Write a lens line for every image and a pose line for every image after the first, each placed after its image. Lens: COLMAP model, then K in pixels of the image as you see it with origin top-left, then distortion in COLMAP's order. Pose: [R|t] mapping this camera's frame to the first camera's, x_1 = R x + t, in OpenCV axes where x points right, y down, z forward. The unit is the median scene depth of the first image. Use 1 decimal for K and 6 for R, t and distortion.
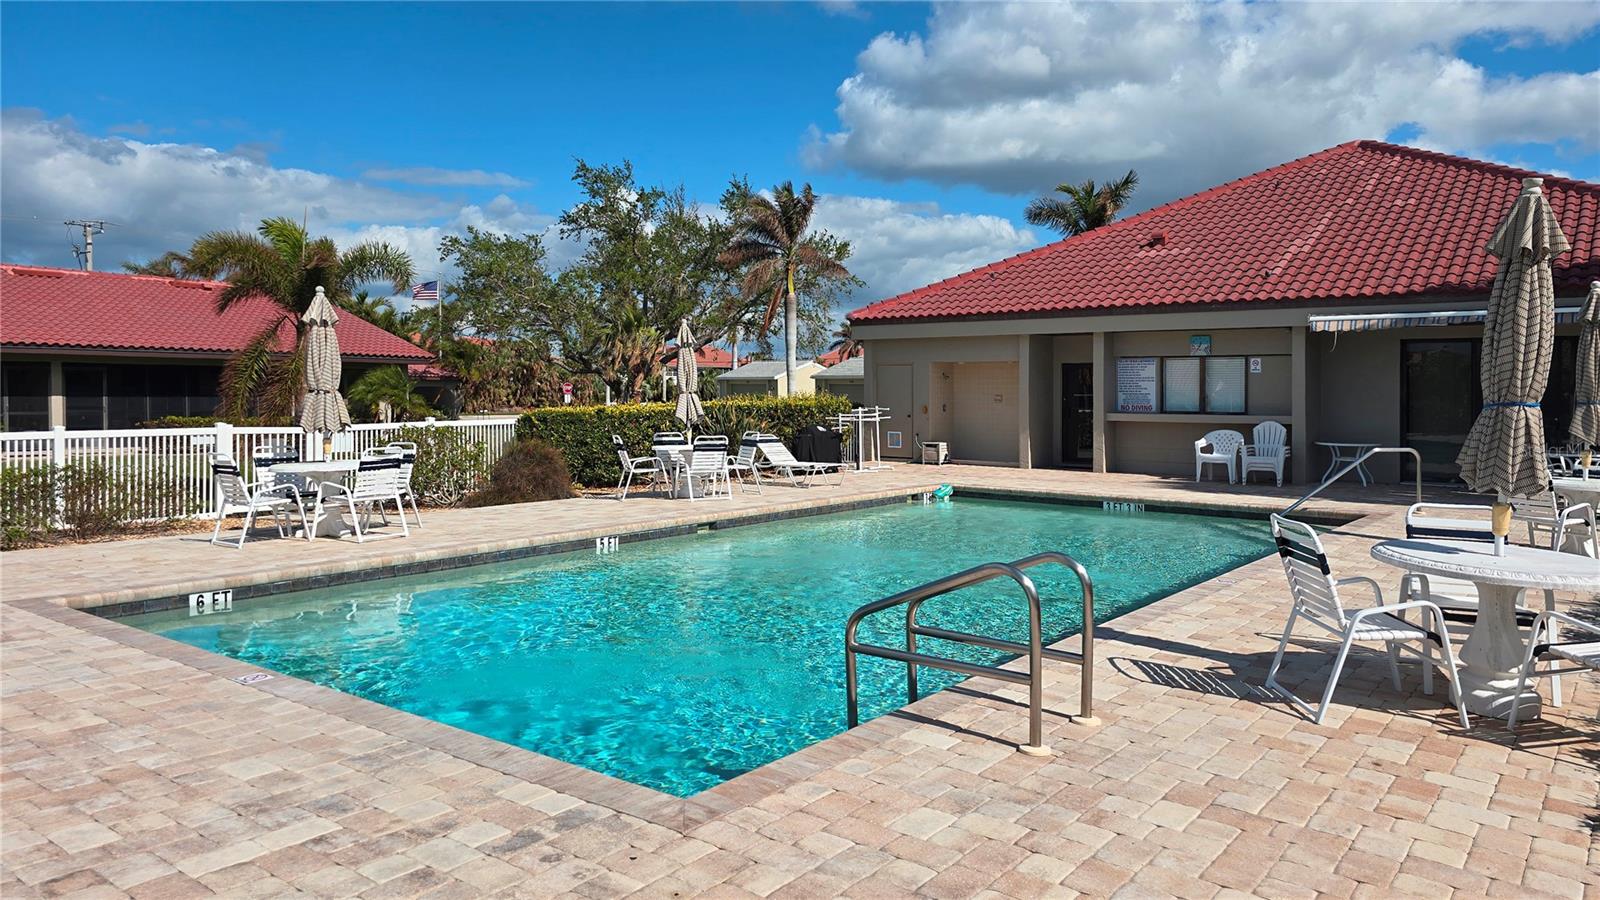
lens RADIAL K [[1065.3, 0, 802.7], [0, 1065.3, 399.4], [0, 0, 1]] dist [-0.000323, -0.000654]
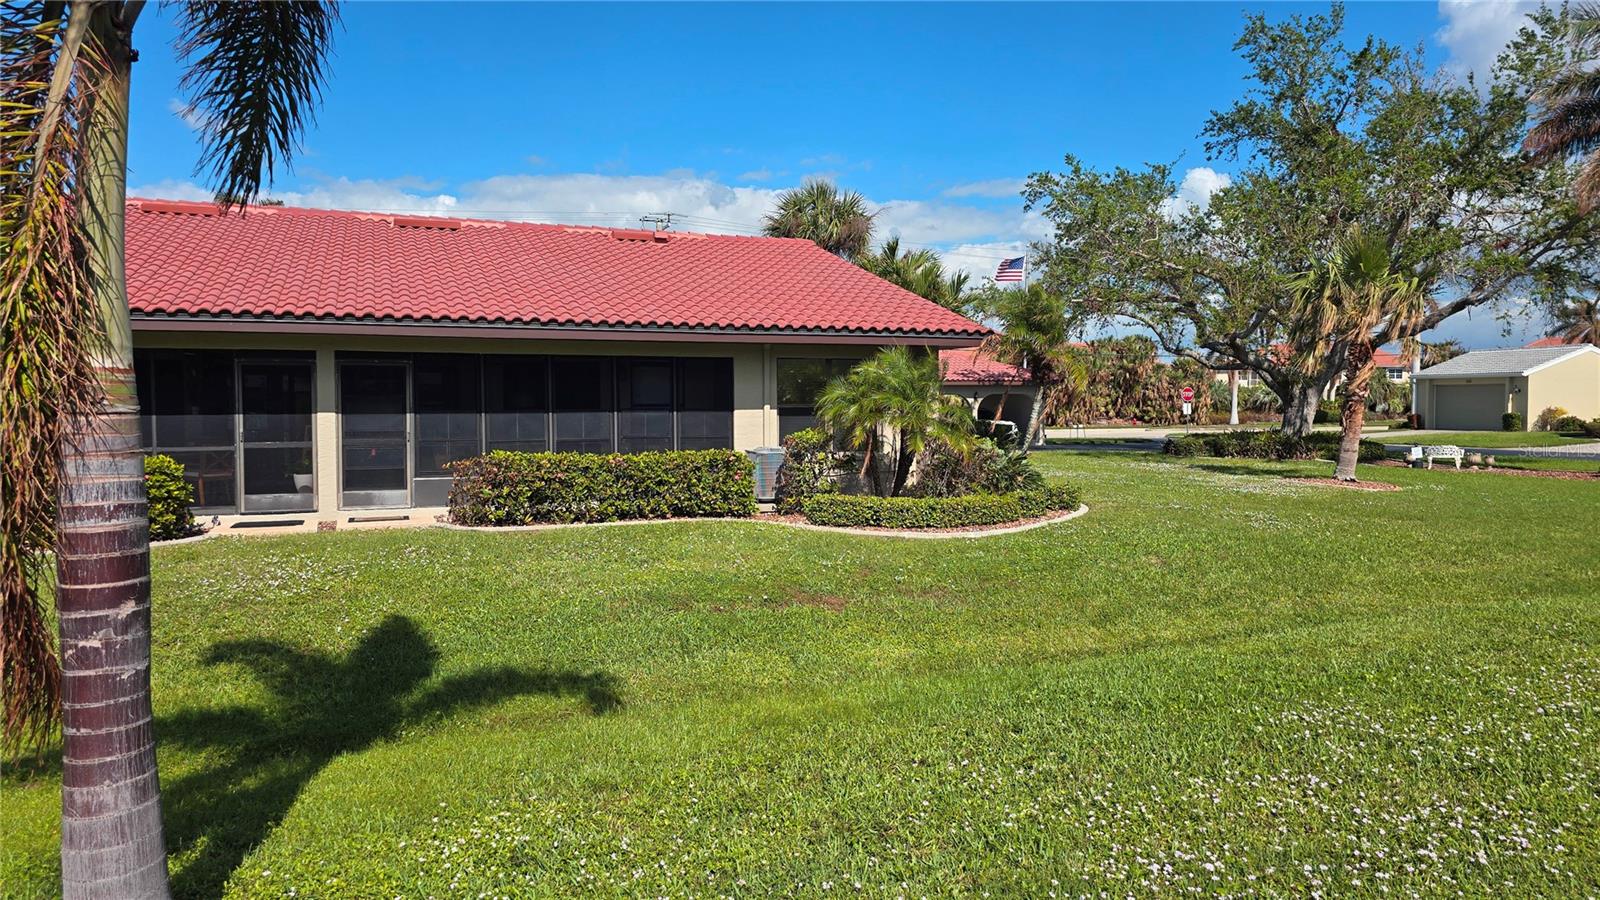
lens RADIAL K [[1064.1, 0, 800.0], [0, 1064.1, 450.0], [0, 0, 1]] dist [0.164566, -0.001187]
pose [[0.857361, 0.004335, -0.514697, -0.394462], [0.014643, 0.999354, 0.032809, 0.002048], [0.514507, -0.035666, 0.856744, 1.241738]]
